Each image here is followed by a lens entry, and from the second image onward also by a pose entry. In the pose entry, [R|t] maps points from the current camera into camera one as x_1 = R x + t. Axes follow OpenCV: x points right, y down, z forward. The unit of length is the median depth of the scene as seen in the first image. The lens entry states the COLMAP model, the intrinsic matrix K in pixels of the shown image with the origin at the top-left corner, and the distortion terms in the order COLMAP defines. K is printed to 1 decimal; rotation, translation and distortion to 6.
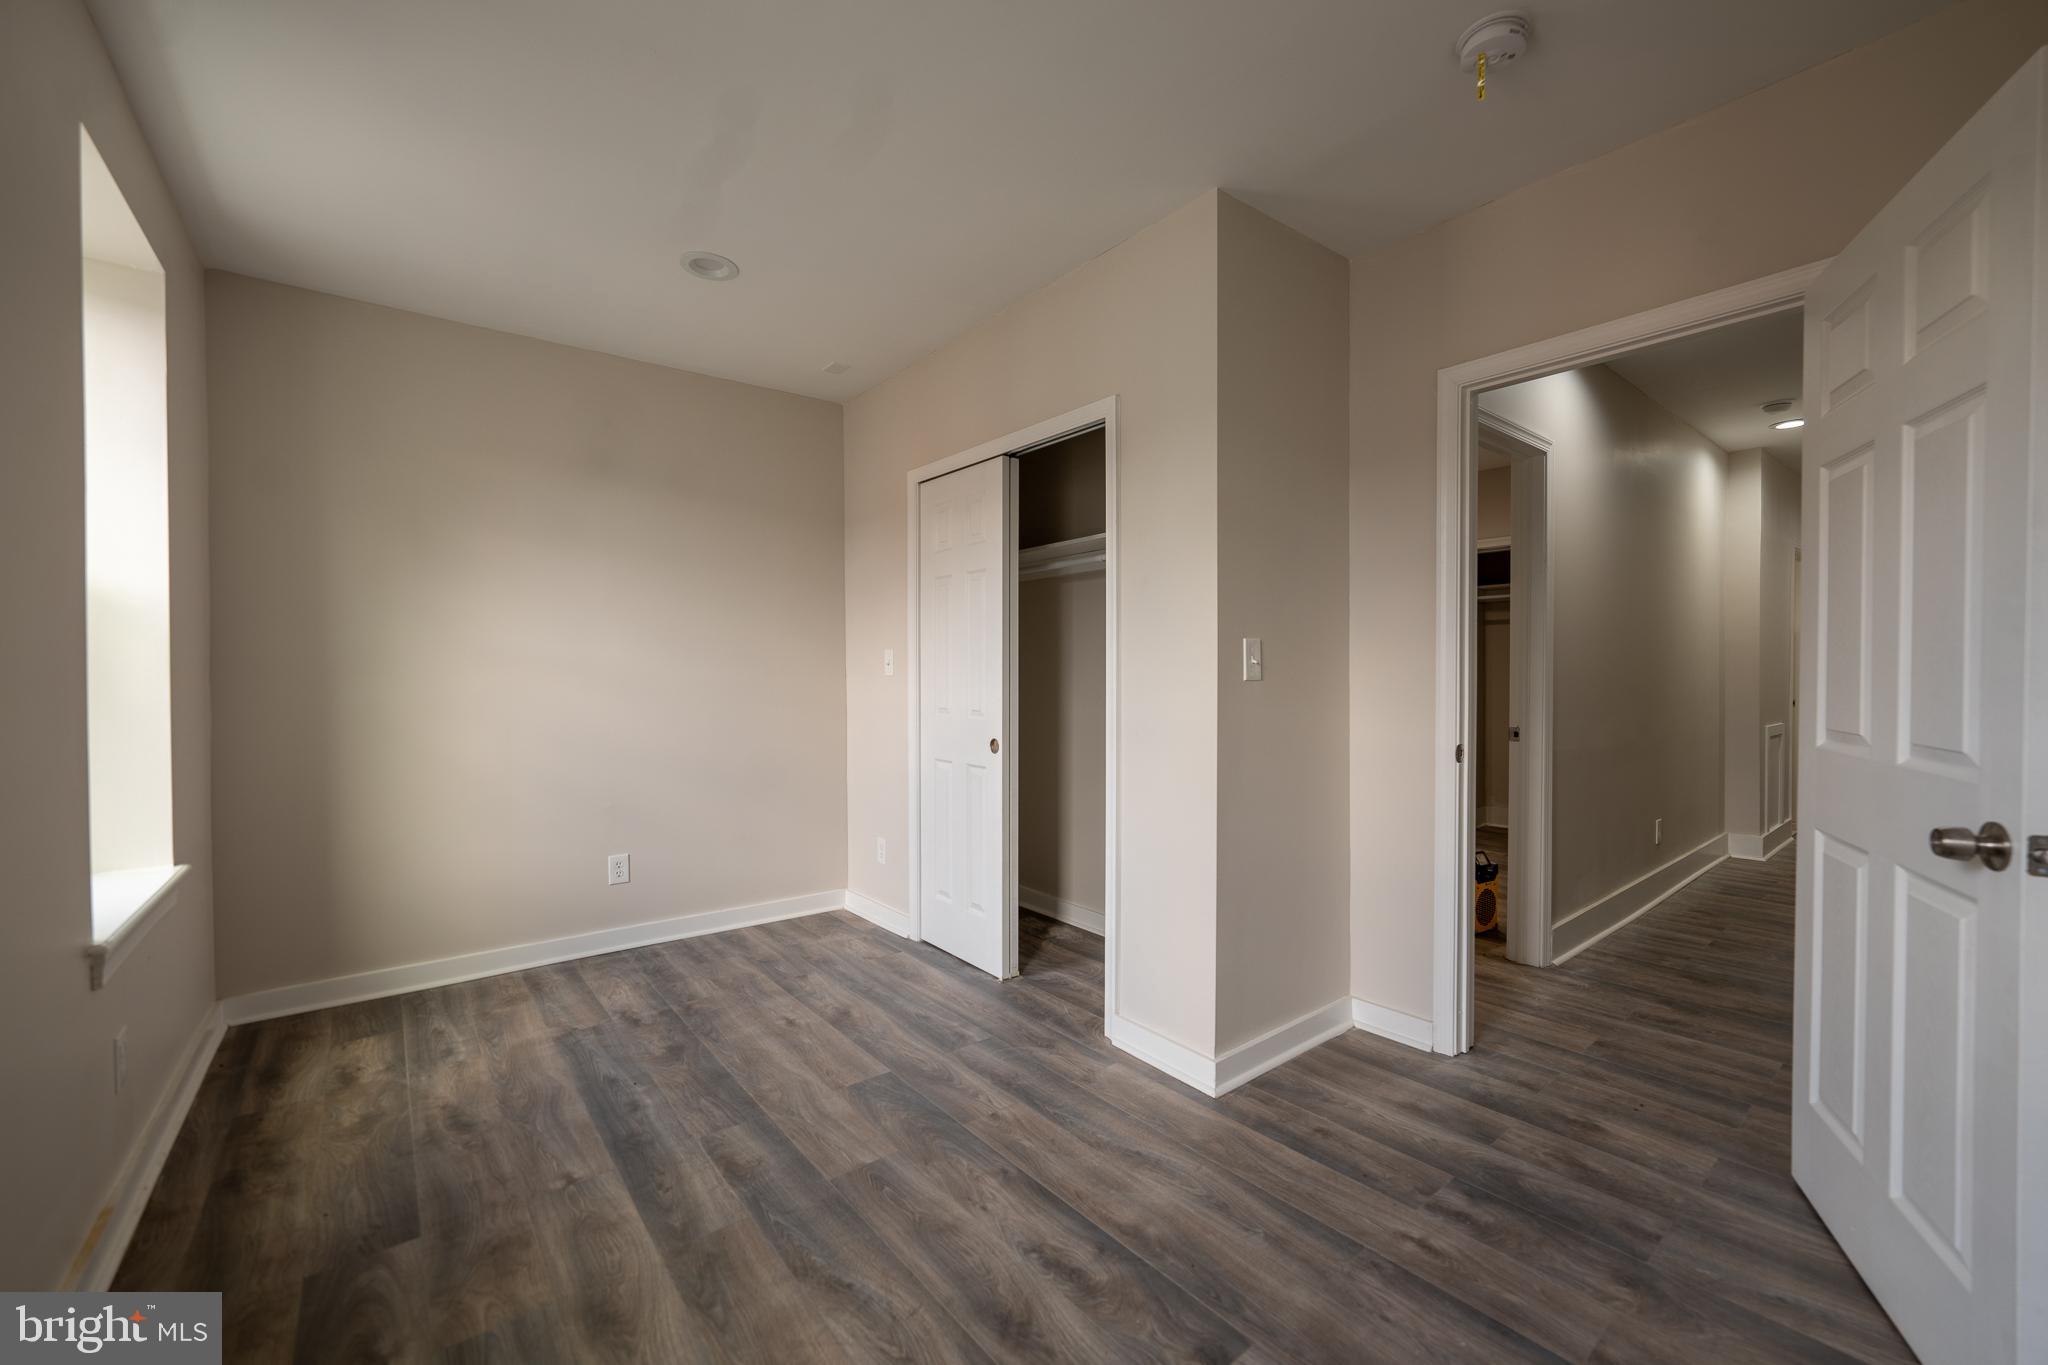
lens RADIAL K [[803.7, 0, 1022.4], [0, 803.7, 681.9], [0, 0, 1]] dist [0.000817, 0.000557]
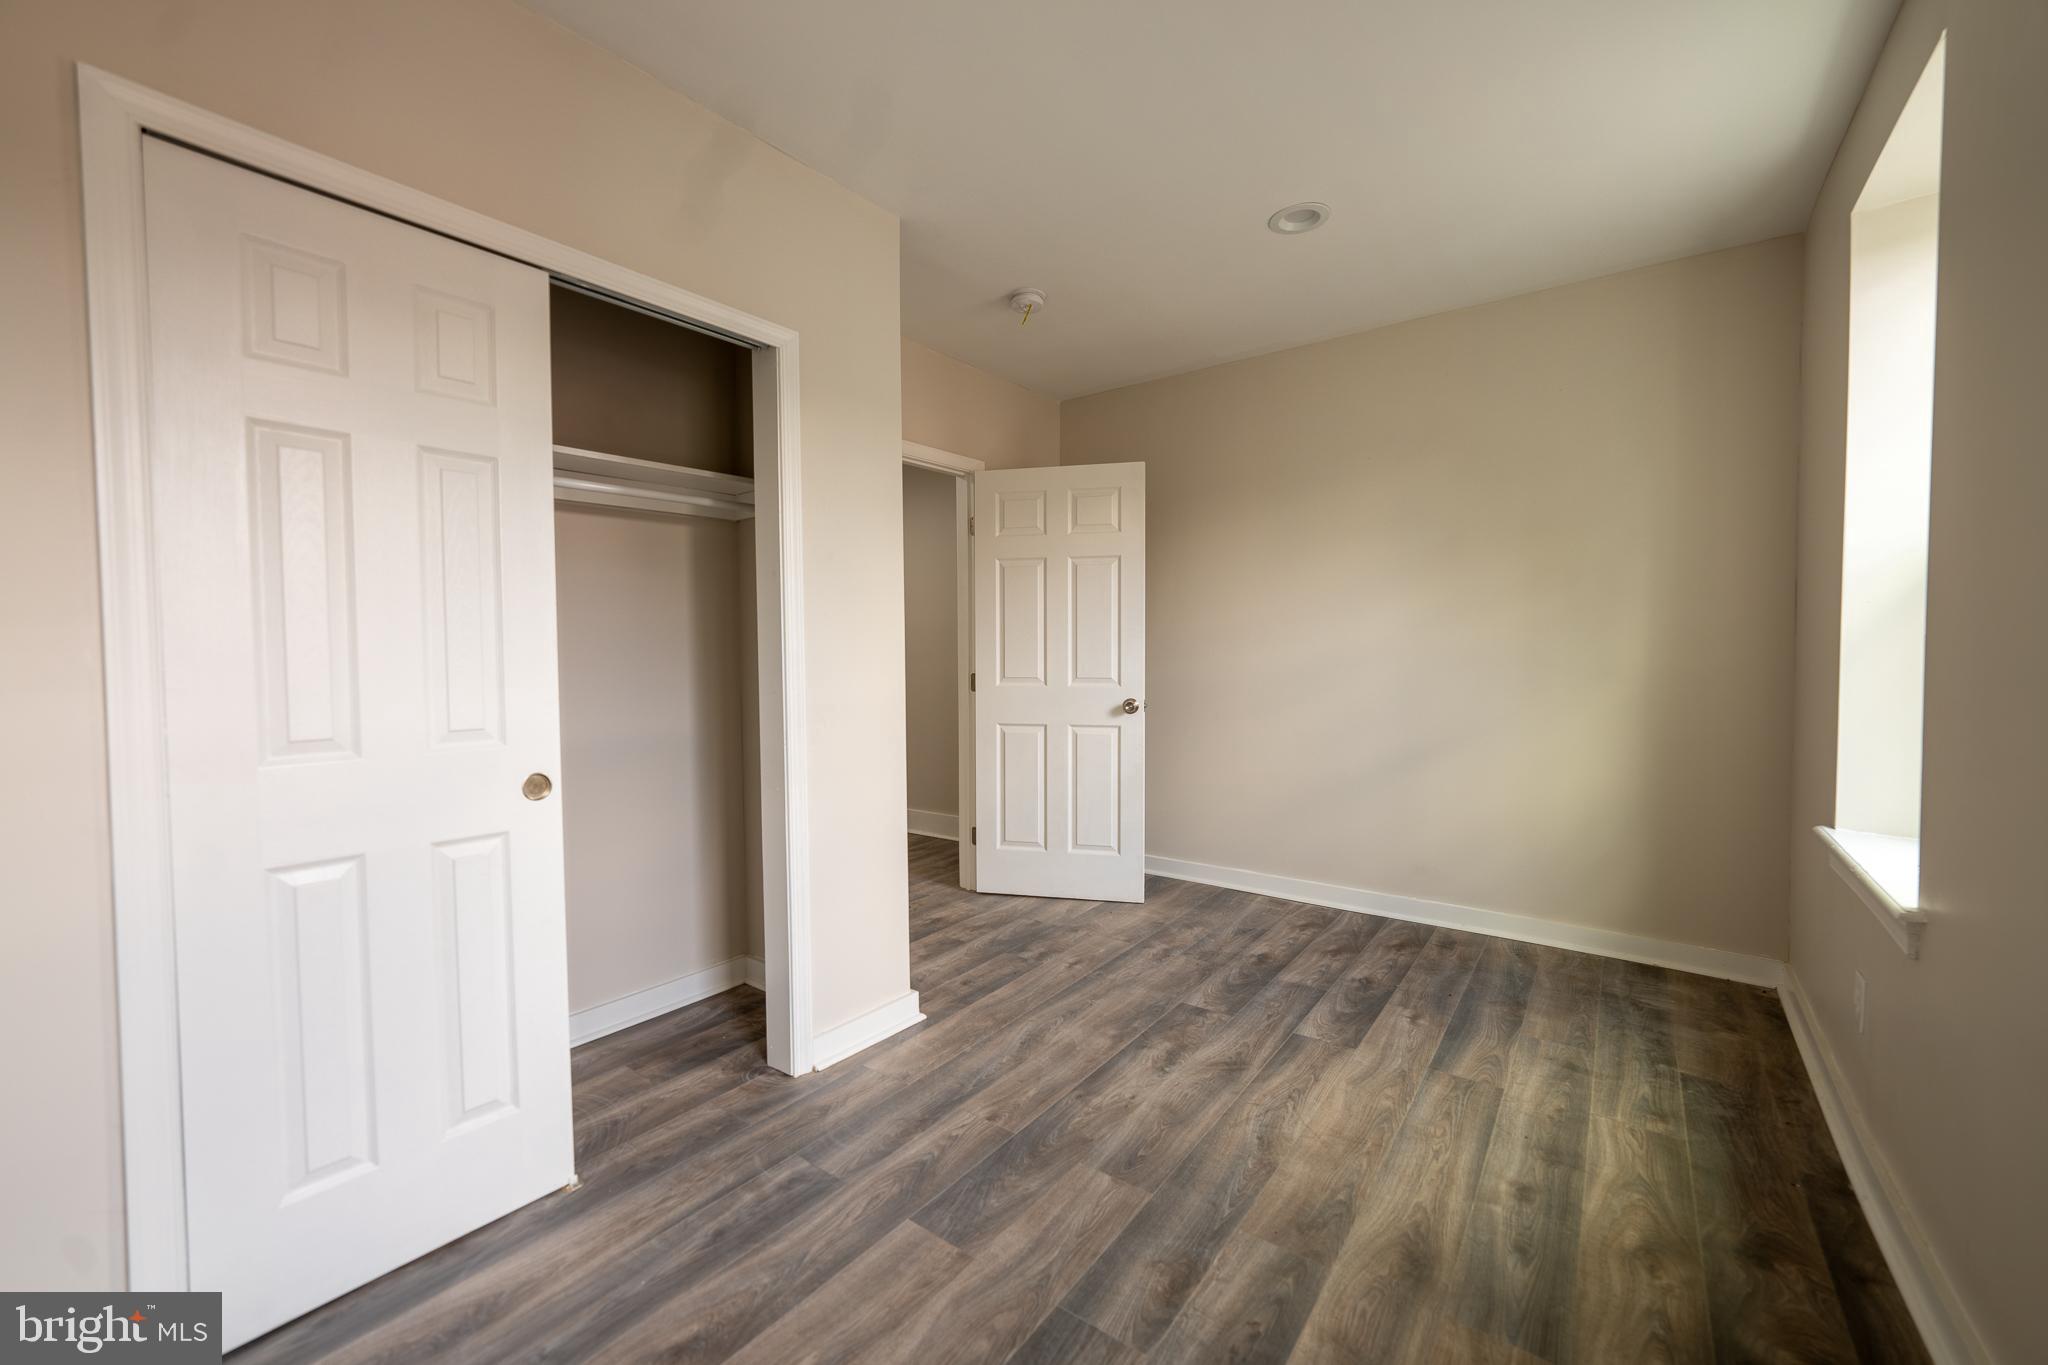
lens RADIAL K [[803.7, 0, 1019.8], [0, 803.7, 677.9], [0, 0, 1]] dist [0.000817, 0.000557]
pose [[-0.236311, -0.019948, 0.971473, -1.168133], [0.022113, 0.999420, 0.025901, -0.002847], [-0.971426, 0.027603, -0.235733, 1.442682]]
